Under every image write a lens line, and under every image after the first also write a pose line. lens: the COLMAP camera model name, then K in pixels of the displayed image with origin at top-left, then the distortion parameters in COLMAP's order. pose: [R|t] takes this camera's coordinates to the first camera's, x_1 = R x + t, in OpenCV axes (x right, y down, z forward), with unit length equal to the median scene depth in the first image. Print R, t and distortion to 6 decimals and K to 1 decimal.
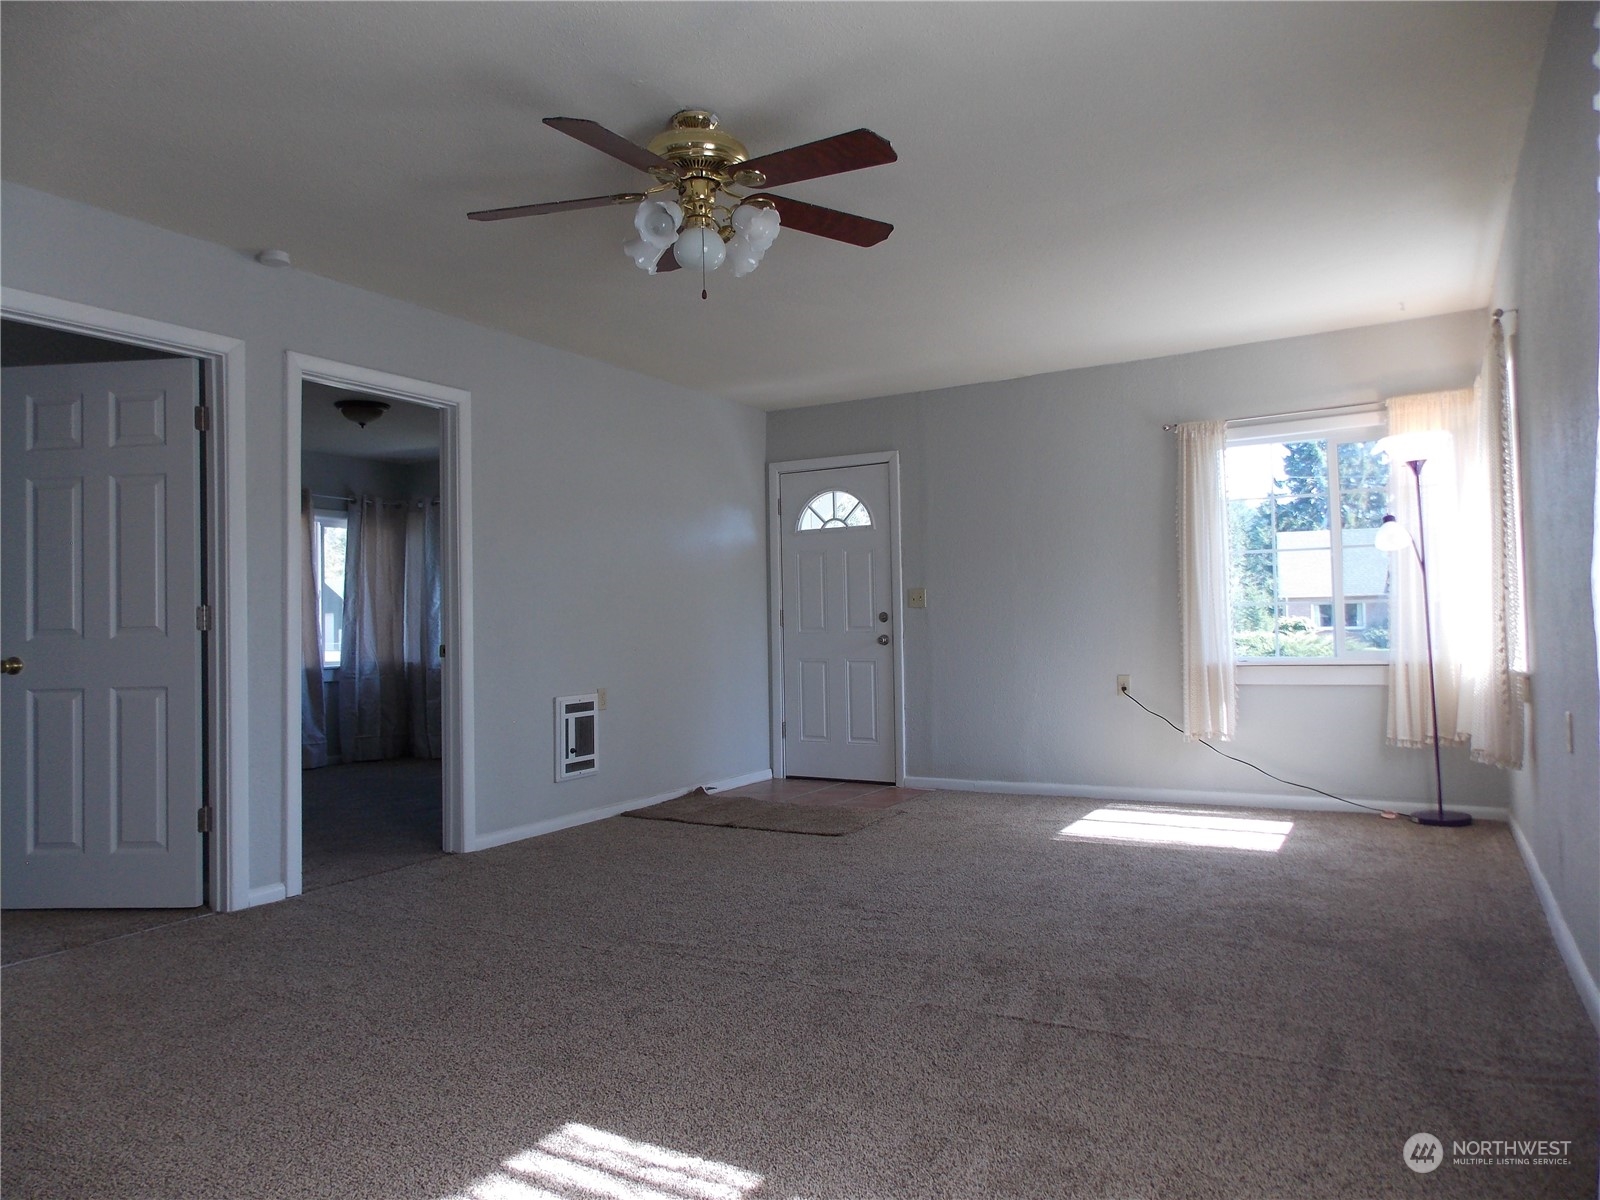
lens RADIAL K [[1062.3, 0, 804.0], [0, 1062.3, 587.2], [0, 0, 1]] dist [0.017620, -0.015985]
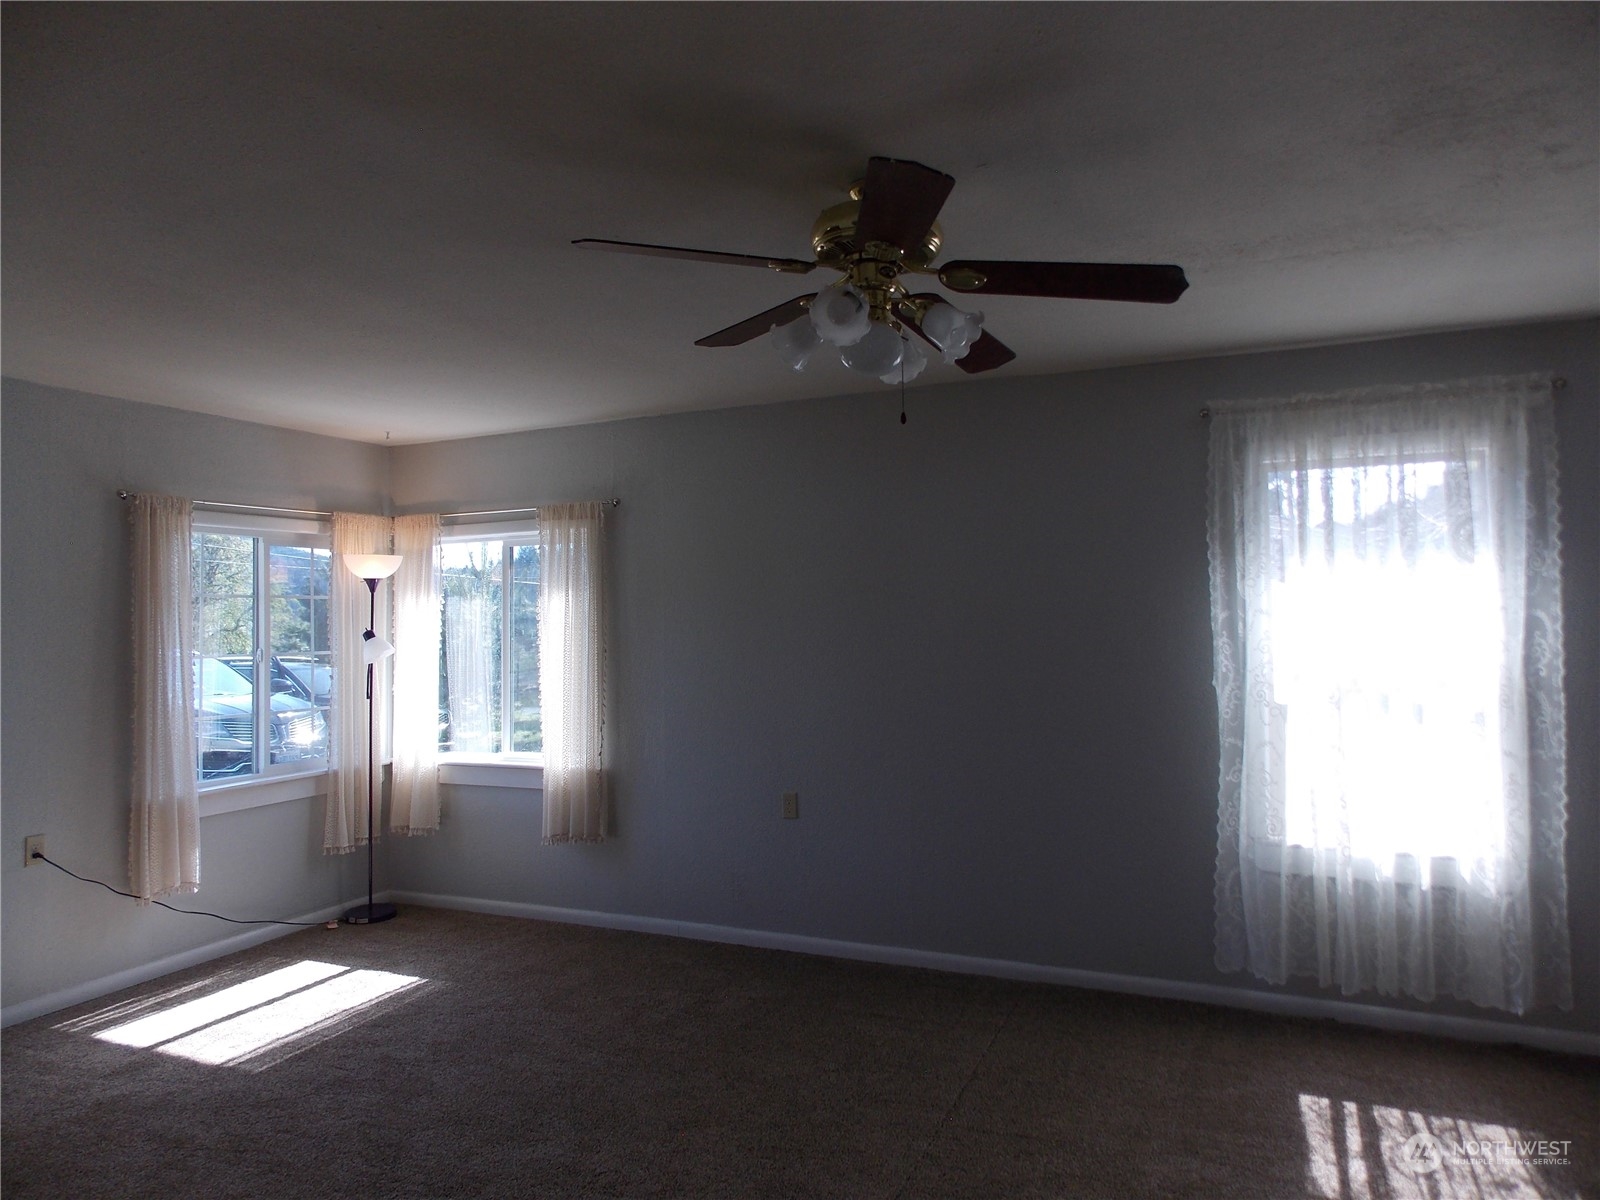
lens RADIAL K [[1062.3, 0, 804.0], [0, 1062.3, 587.2], [0, 0, 1]] dist [0.017620, -0.015985]
pose [[-0.105419, 0.055930, 0.992854, -0.513706], [-0.022370, 0.998031, -0.058596, -0.055875], [-0.994176, -0.028388, -0.103960, 0.663775]]
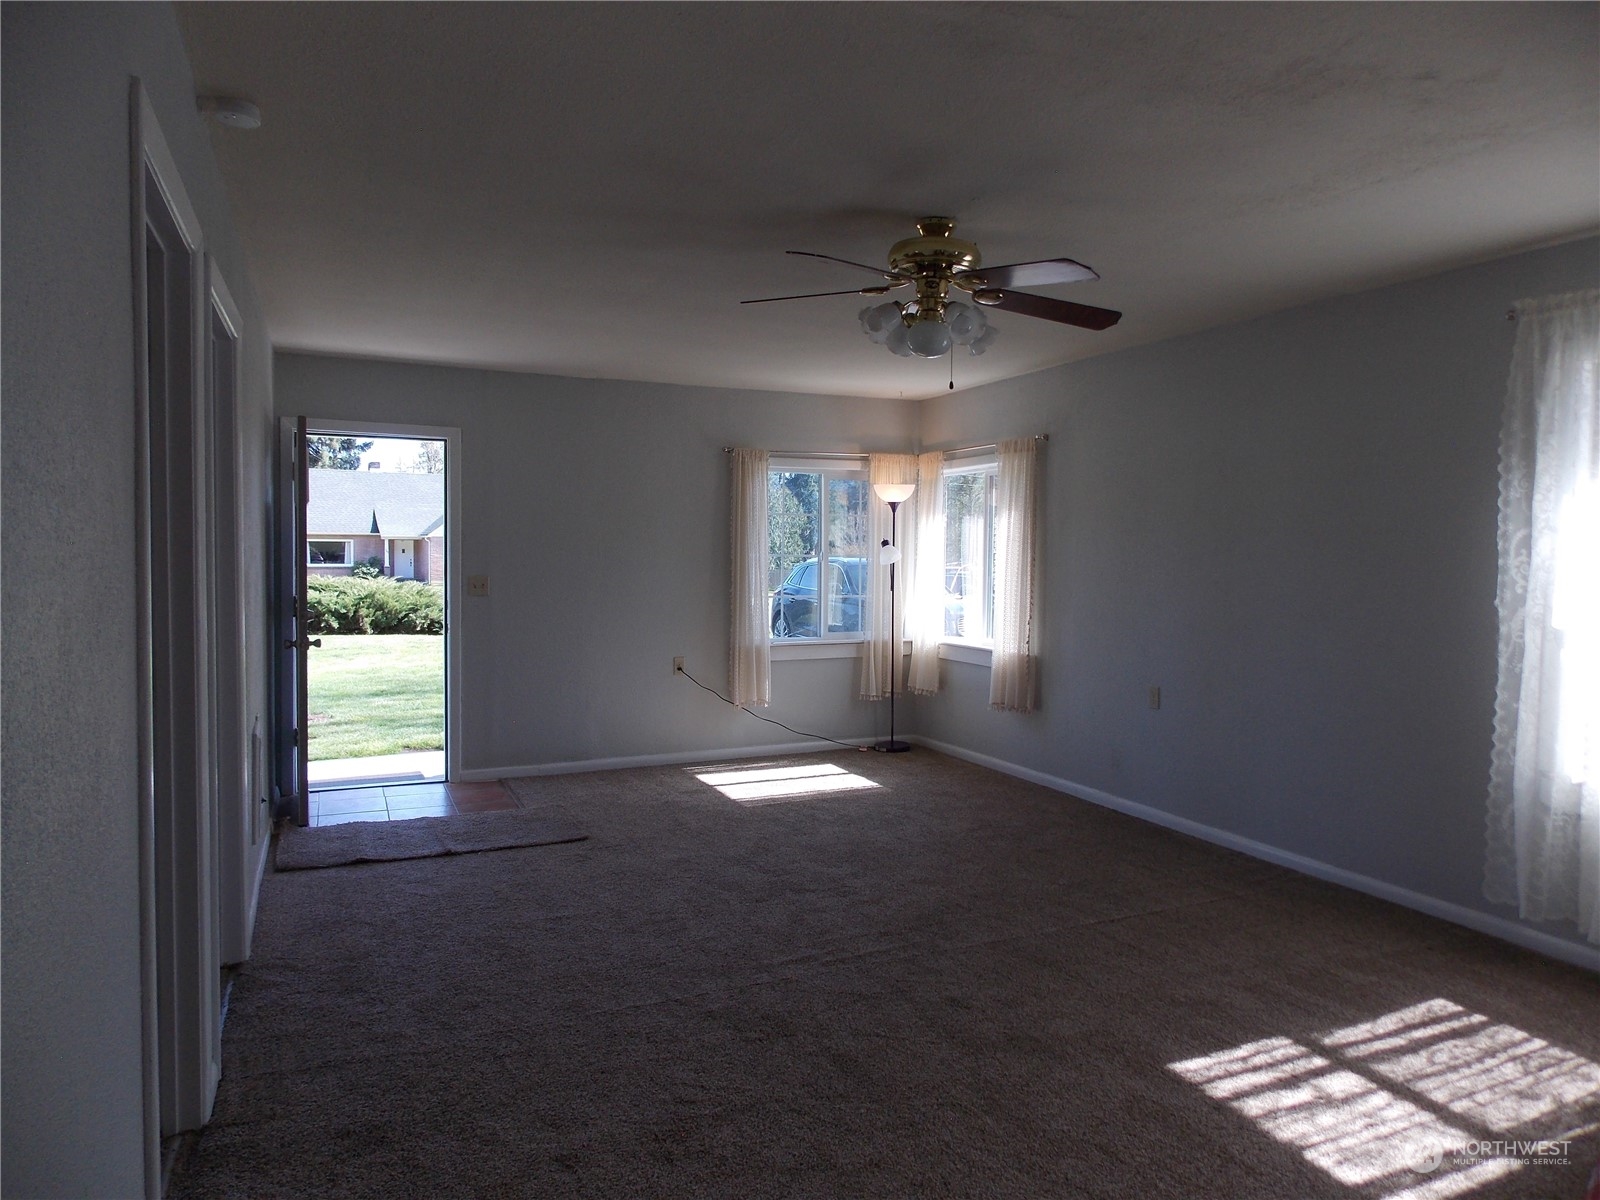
lens RADIAL K [[1062.3, 0, 804.0], [0, 1062.3, 587.2], [0, 0, 1]] dist [0.017620, -0.015985]
pose [[0.576275, -0.002027, 0.817254, -0.648992], [-0.053376, 0.997769, 0.040112, -0.053671], [-0.815511, -0.066737, 0.574880, 0.261173]]
